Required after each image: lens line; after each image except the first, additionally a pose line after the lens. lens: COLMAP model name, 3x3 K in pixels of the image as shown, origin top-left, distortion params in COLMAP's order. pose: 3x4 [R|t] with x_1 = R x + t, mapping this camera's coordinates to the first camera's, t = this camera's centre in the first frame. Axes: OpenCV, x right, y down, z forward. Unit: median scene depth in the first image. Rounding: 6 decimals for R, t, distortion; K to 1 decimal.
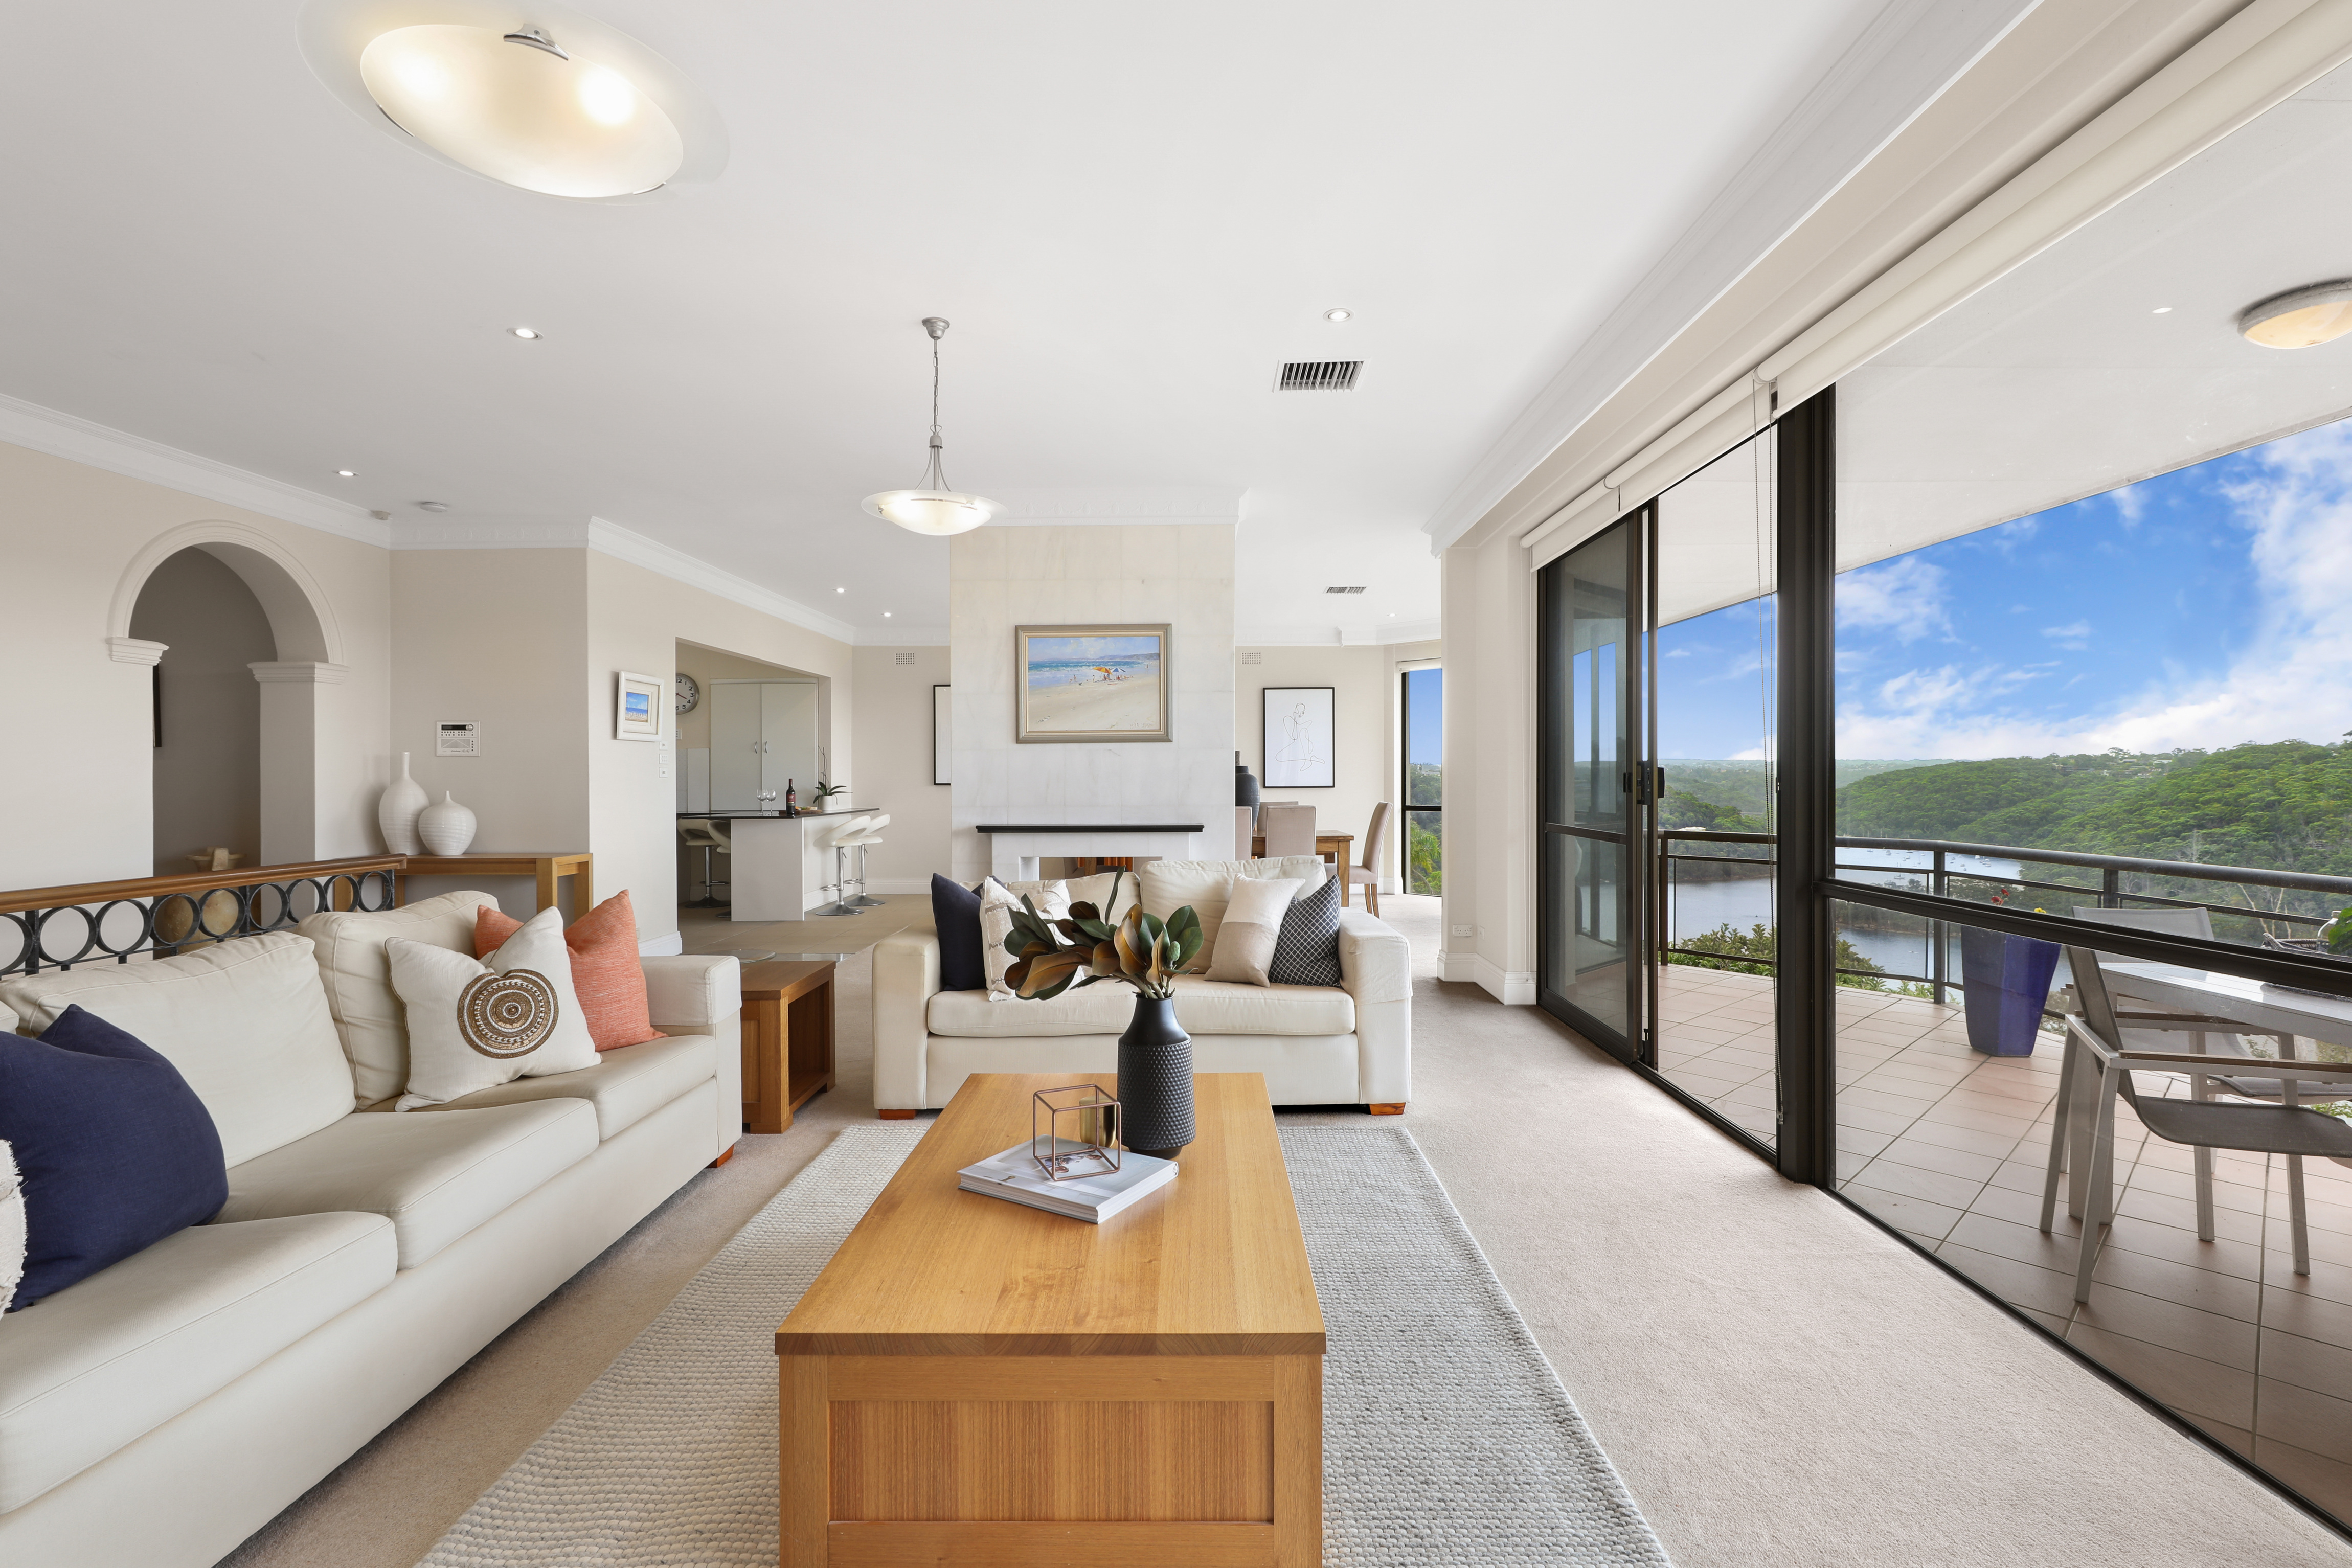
lens RADIAL K [[1131.0, 0, 1169.6], [0, 1131.0, 783.1], [0, 0, 1]] dist [-0.021837, -0.000978]
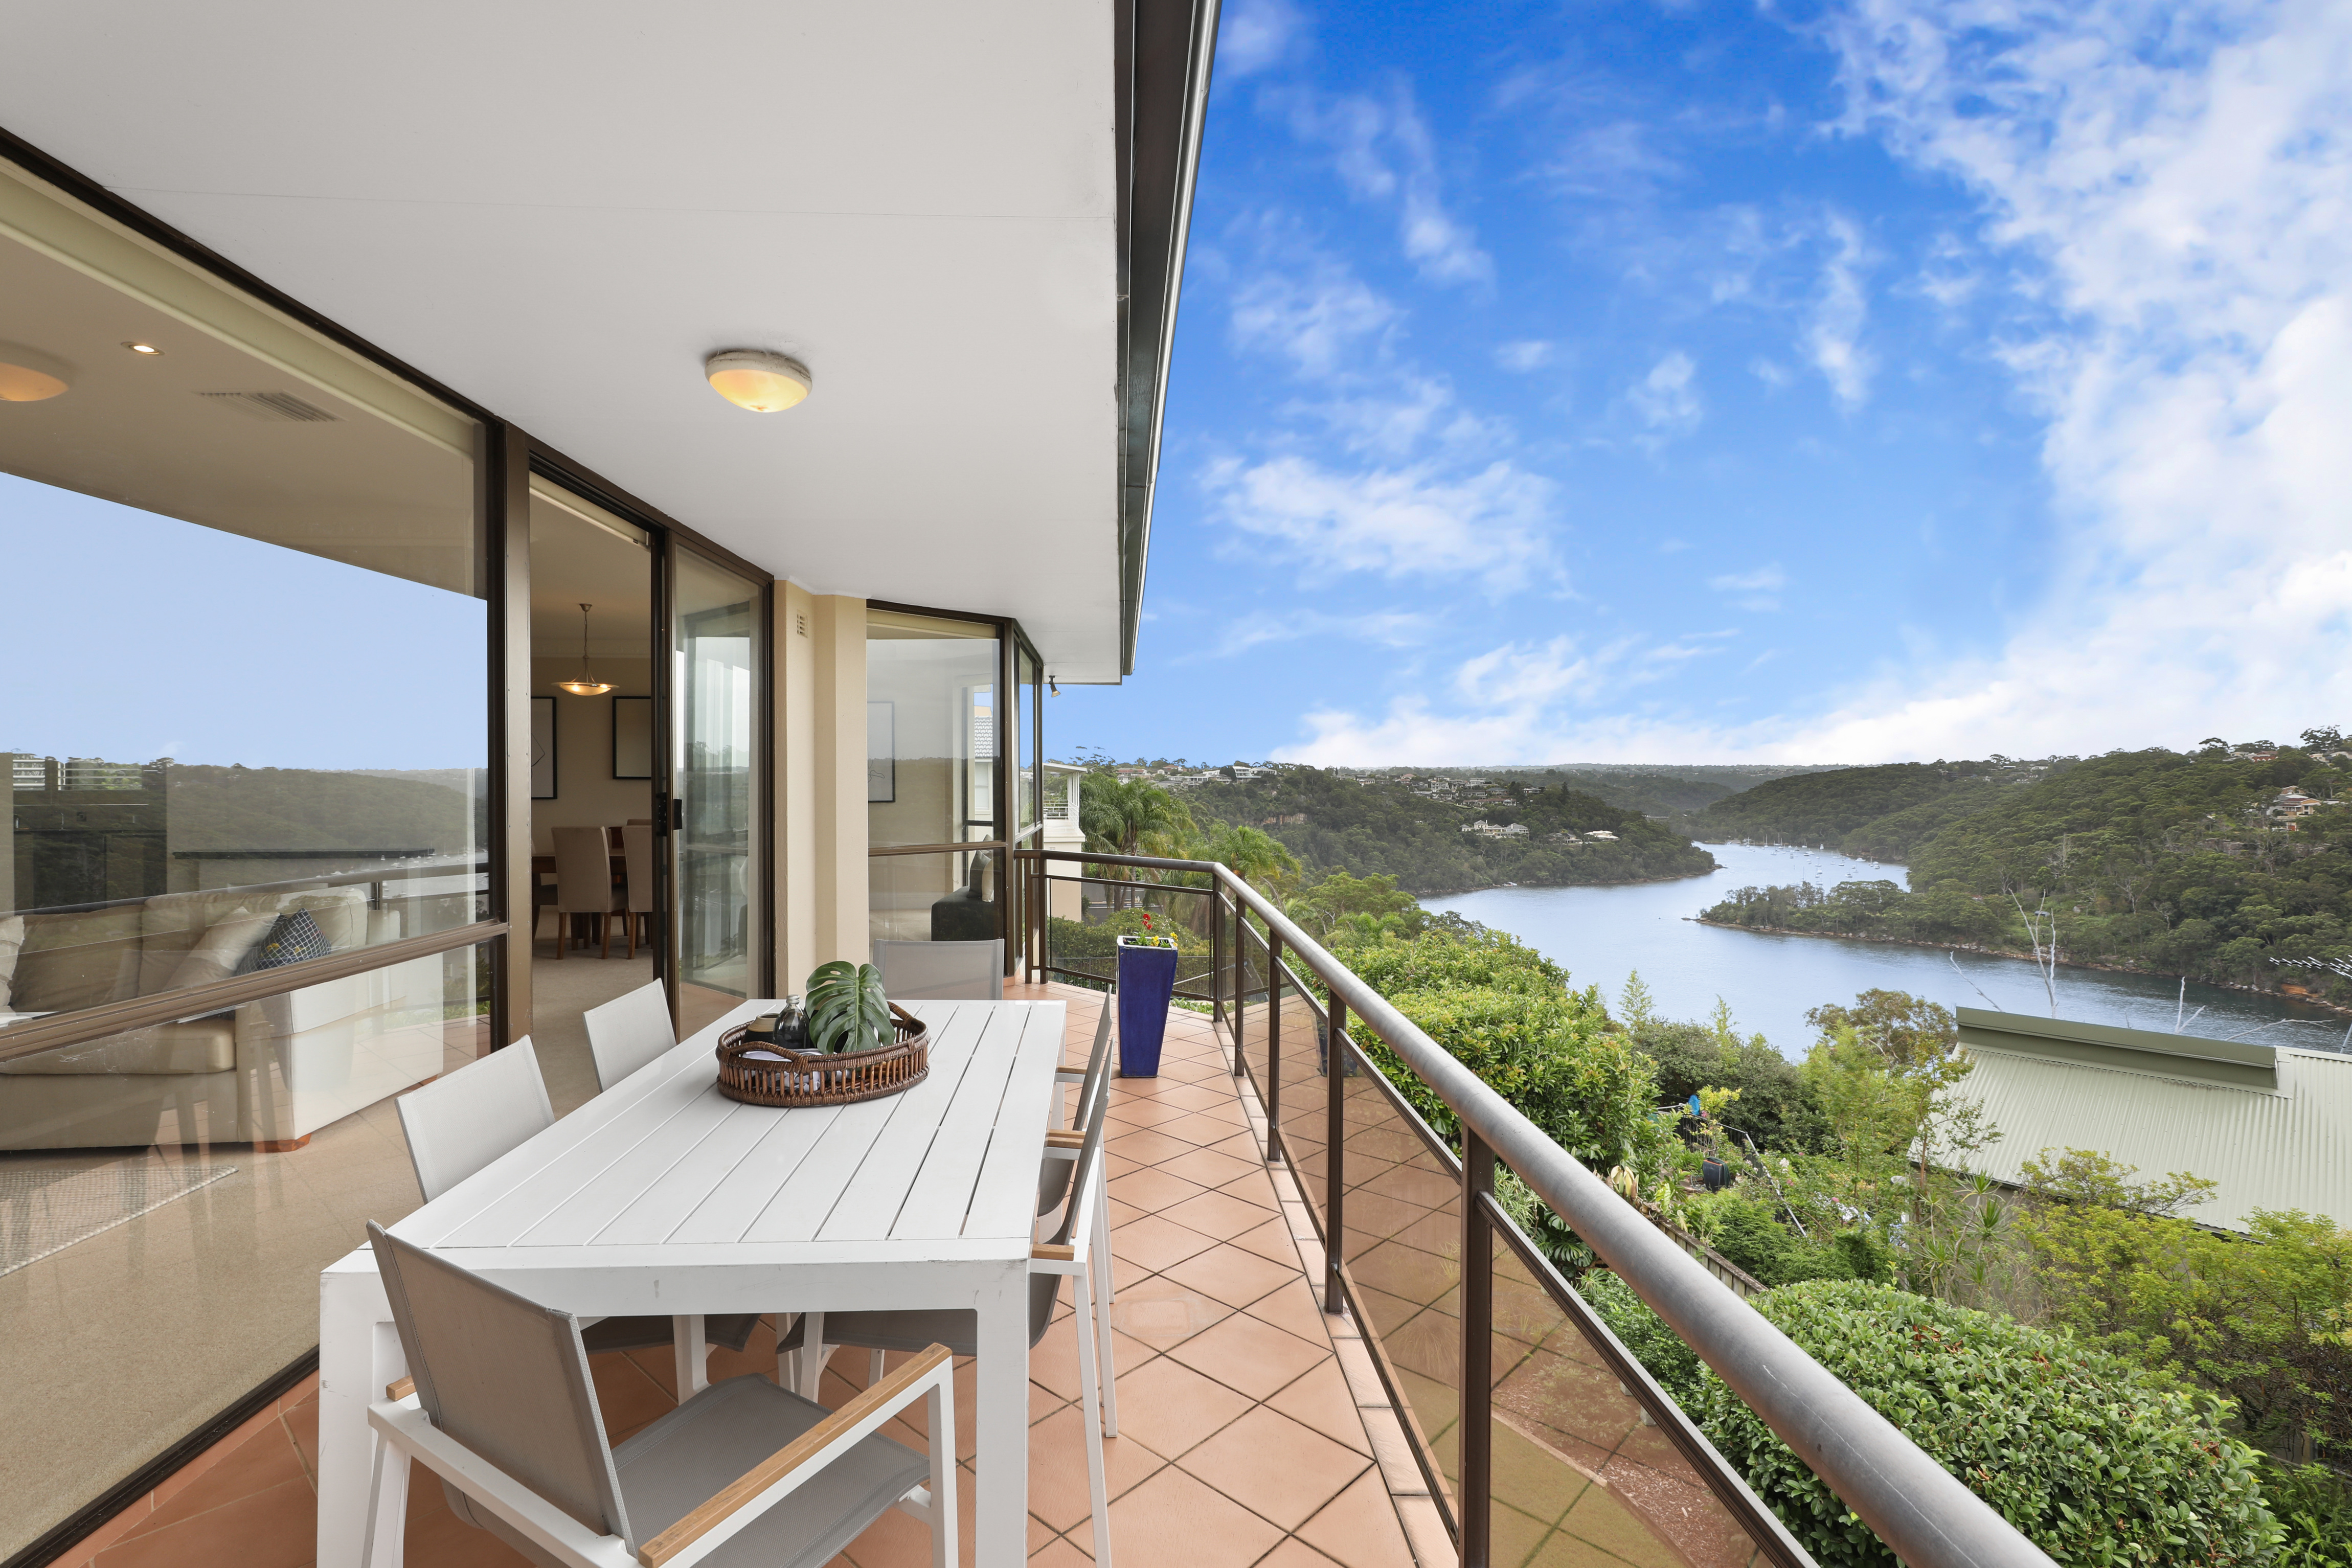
lens RADIAL K [[1046.2, 0, 1185.8], [0, 1046.2, 786.9], [0, 0, 1]] dist [-0.001802, -0.001263]
pose [[0.998982, -0.000339, 0.045120, 0.460347], [0.000440, 0.999997, -0.002224, -0.019491], [-0.045119, 0.002242, 0.998979, 0.425540]]
